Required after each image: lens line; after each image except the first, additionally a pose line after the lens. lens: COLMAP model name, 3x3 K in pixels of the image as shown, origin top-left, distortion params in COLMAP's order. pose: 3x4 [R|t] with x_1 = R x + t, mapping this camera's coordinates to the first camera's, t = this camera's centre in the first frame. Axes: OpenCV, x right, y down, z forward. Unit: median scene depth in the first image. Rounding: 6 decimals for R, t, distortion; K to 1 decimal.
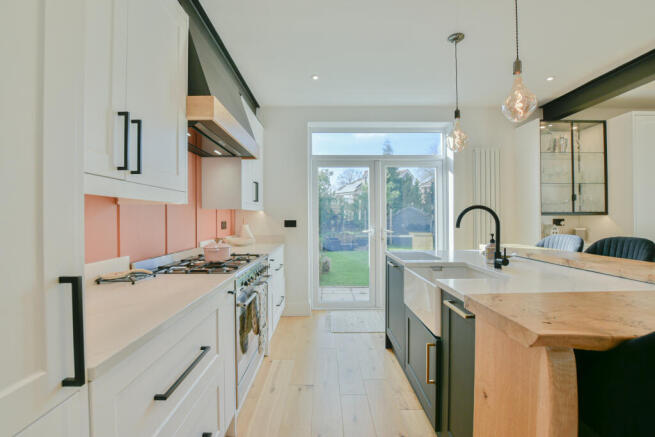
lens RADIAL K [[295.7, 0, 327.5], [0, 295.7, 218.5], [0, 0, 1]] dist [-0.000379, -0.000027]
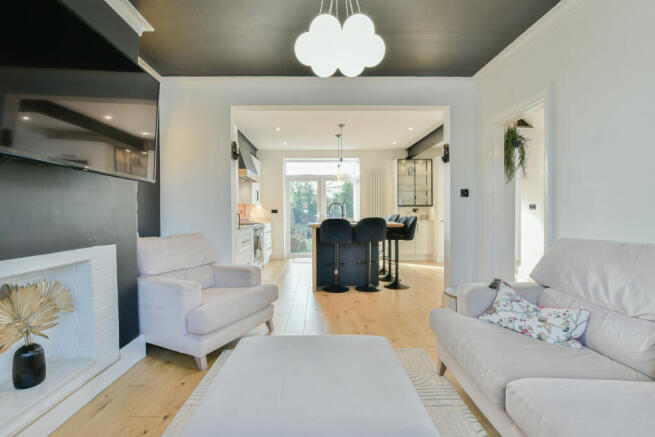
lens RADIAL K [[311.1, 0, 327.5], [0, 311.1, 218.5], [0, 0, 1]] dist [-0.000323, -0.000026]
pose [[0.999802, -0.004177, 0.019441, 0.194475], [0.003702, 0.999696, 0.024378, 0.017060], [-0.019537, -0.024301, 0.999514, -1.112242]]
